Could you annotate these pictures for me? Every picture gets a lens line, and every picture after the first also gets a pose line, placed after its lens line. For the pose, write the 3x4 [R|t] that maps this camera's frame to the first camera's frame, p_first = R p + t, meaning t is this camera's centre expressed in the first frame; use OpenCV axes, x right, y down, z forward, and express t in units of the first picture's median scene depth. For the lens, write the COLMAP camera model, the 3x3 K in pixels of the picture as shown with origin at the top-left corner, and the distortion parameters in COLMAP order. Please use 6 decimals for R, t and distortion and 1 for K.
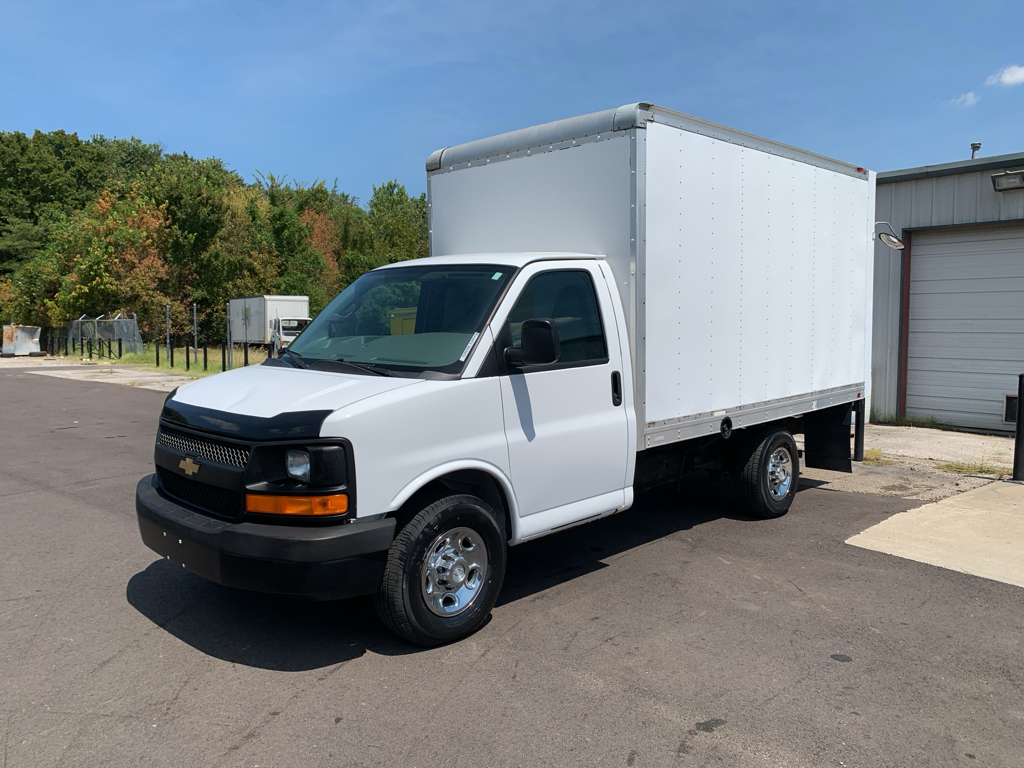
lens RADIAL K [[784.9, 0, 510.9], [0, 784.9, 380.1], [0, 0, 1]] dist [0.021219, -0.022901]
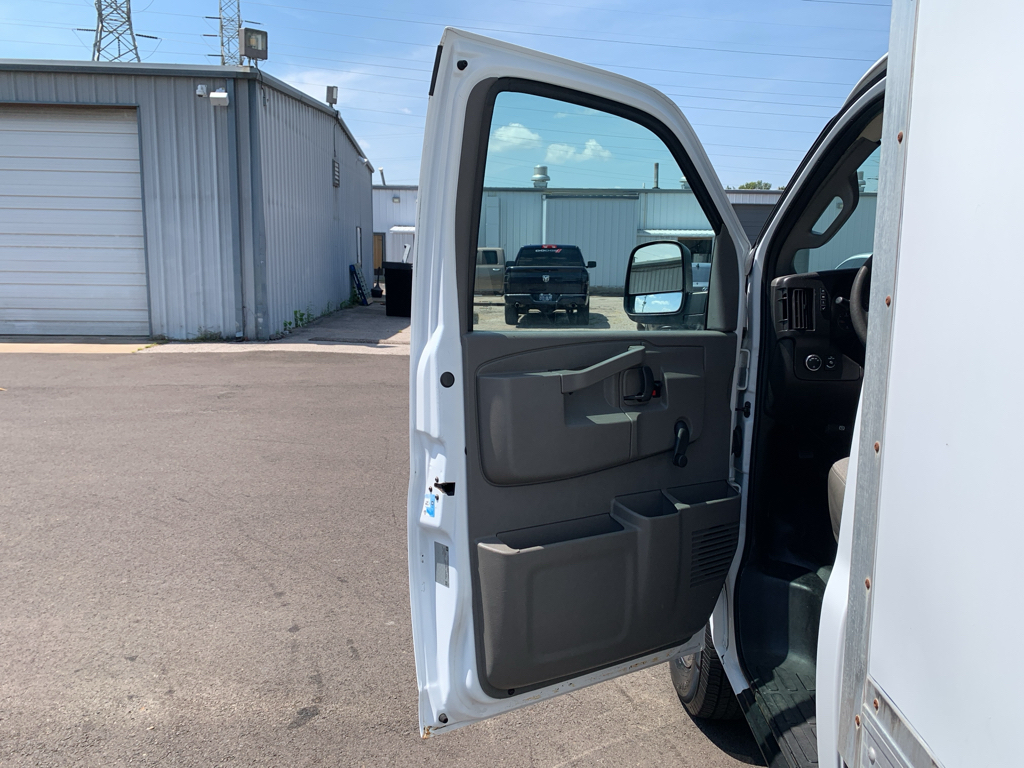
lens RADIAL K [[784.9, 0, 508.6], [0, 784.9, 382.9], [0, 0, 1]] dist [0.021219, -0.022901]
pose [[-0.743543, 0.094430, -0.661987, 0.408604], [-0.063551, 0.975518, 0.210535, -0.071037], [0.665661, 0.198612, -0.719339, 1.115908]]
